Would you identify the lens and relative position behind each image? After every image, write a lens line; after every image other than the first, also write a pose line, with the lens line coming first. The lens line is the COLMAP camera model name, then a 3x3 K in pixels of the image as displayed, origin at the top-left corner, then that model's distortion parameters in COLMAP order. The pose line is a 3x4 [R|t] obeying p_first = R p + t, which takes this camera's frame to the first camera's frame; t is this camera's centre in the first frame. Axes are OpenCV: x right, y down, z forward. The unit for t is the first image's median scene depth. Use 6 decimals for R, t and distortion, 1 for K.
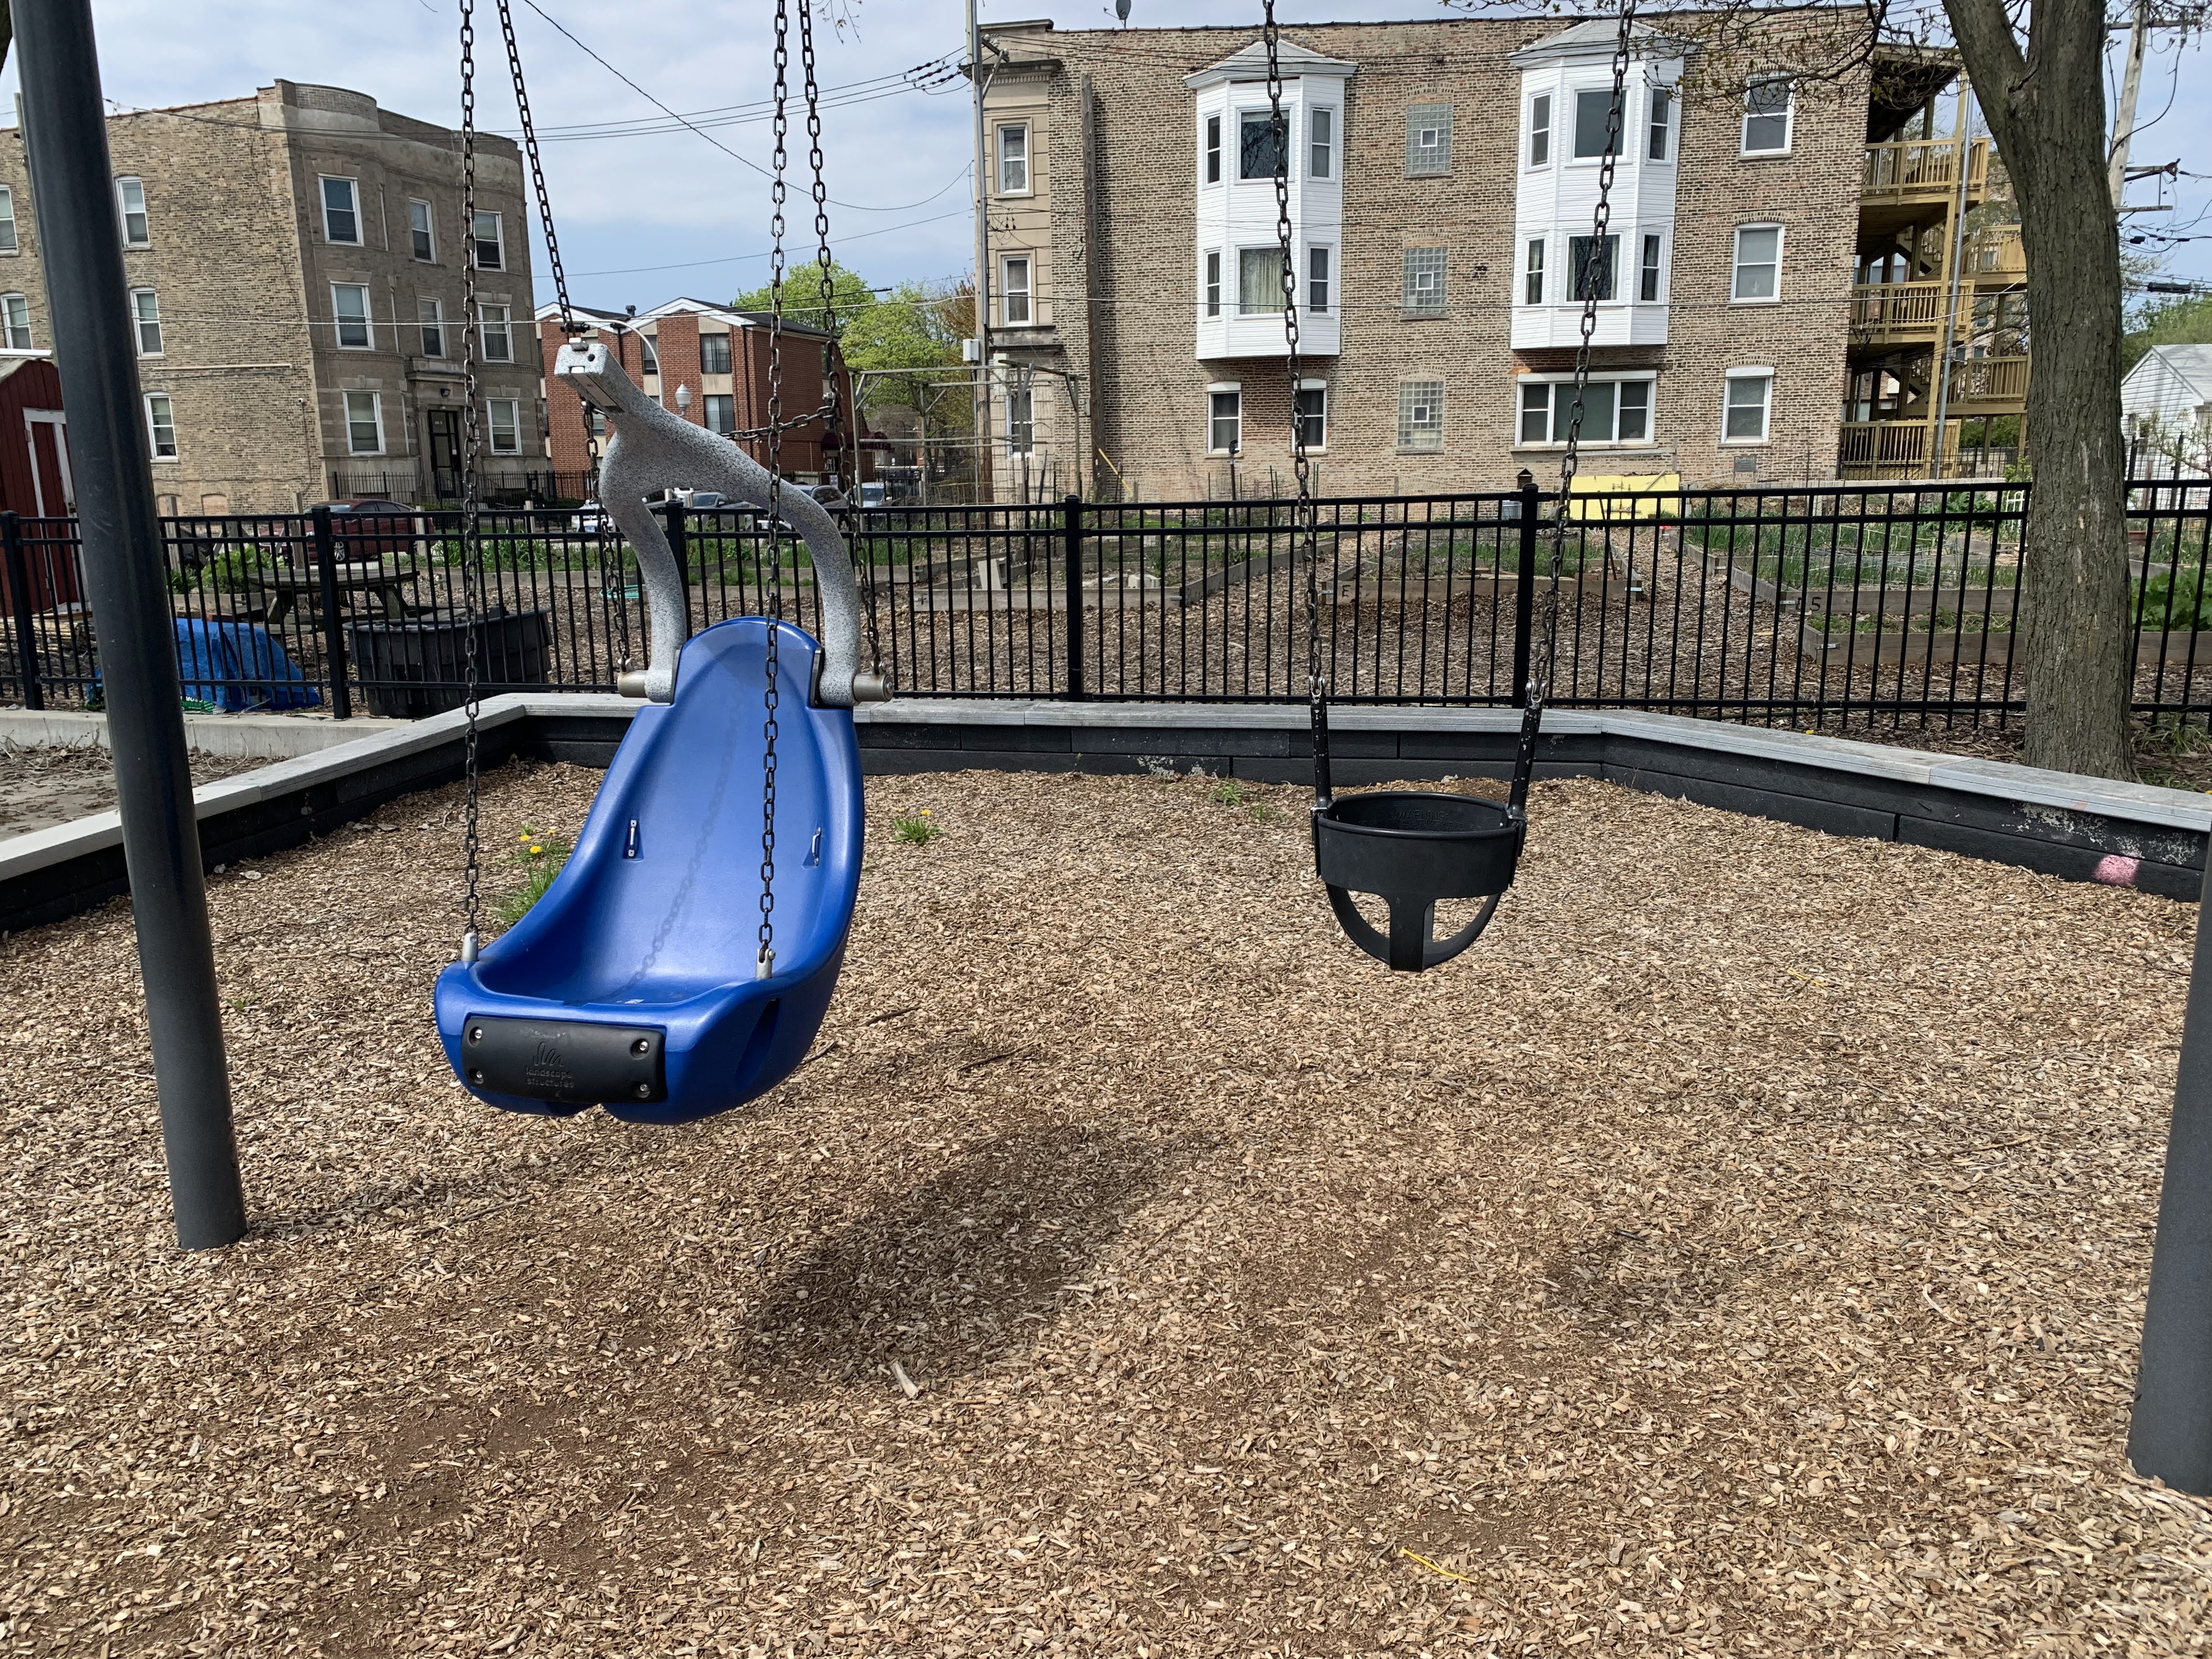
lens RADIAL K [[1669.0, 0, 1139.0], [0, 1669.0, 840.5], [0, 0, 1]] dist [0.027073, -0.060895]
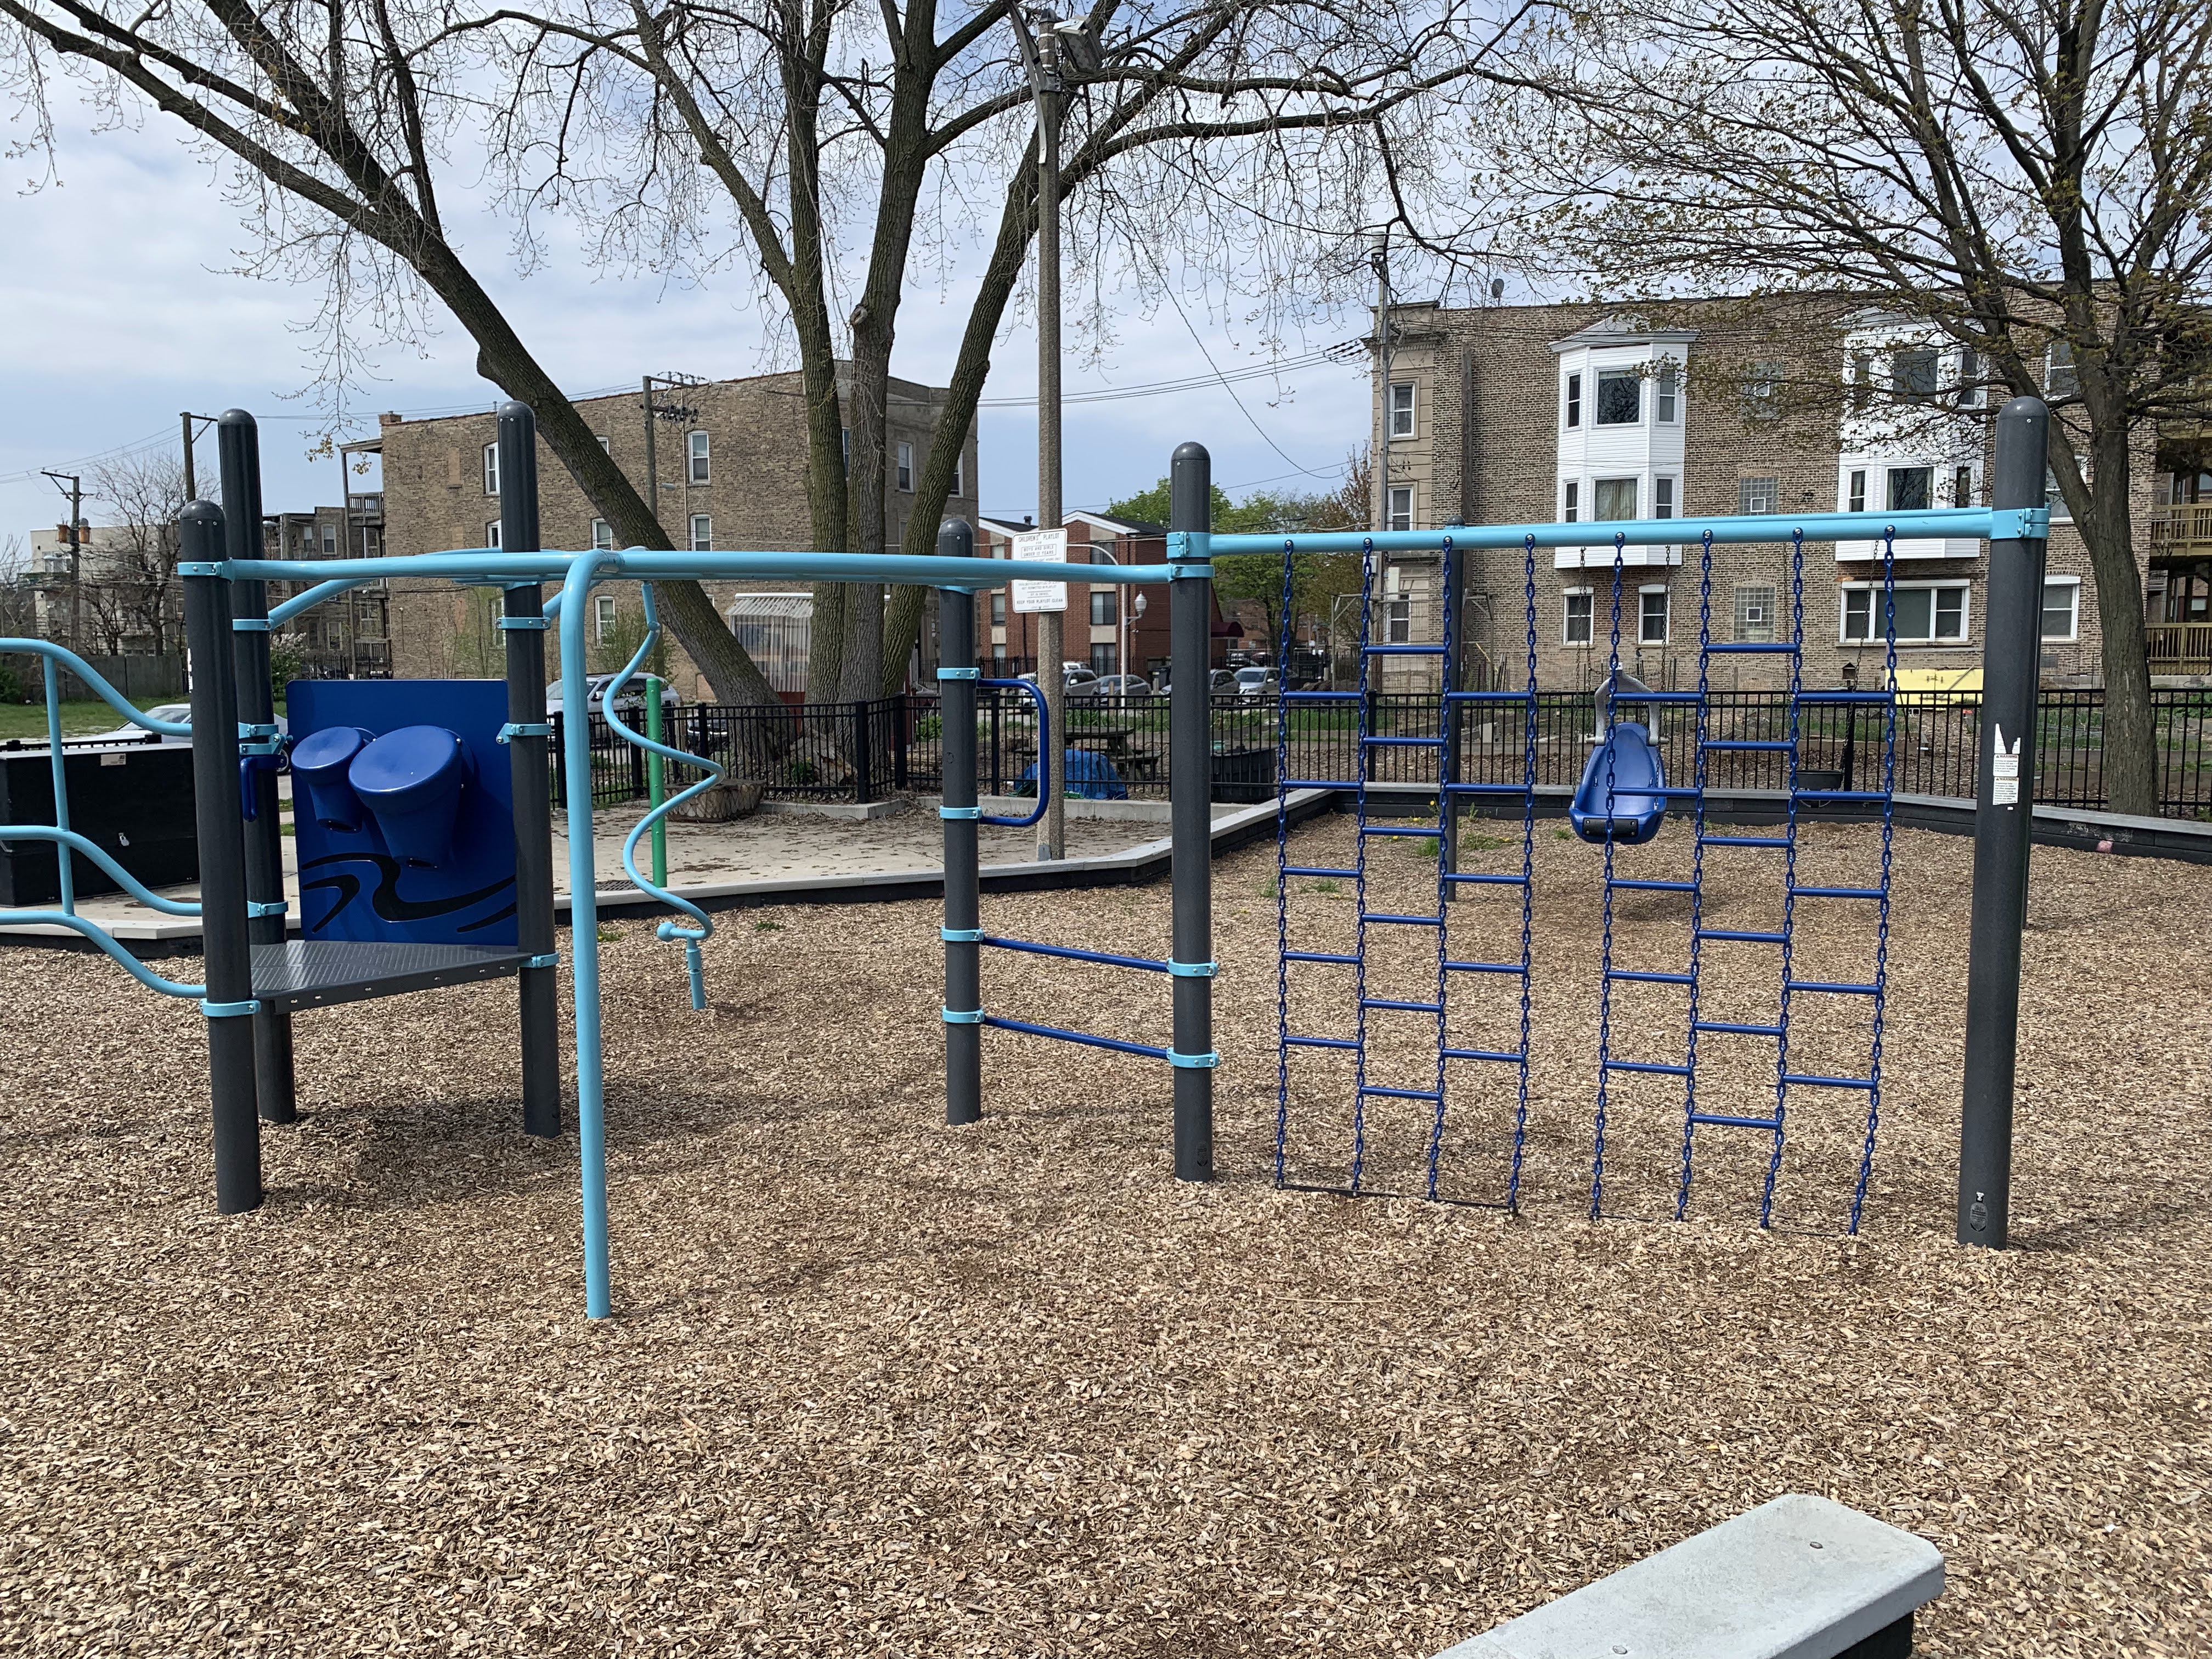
lens RADIAL K [[1682.4, 0, 1106.0], [0, 1682.4, 829.5], [0, 0, 1]] dist [-0.003785, -0.004736]
pose [[0.981535, 0.025186, -0.189615, -0.049740], [-0.046310, 0.993092, -0.107811, 0.041508], [0.185590, 0.114602, 0.975921, -0.214424]]
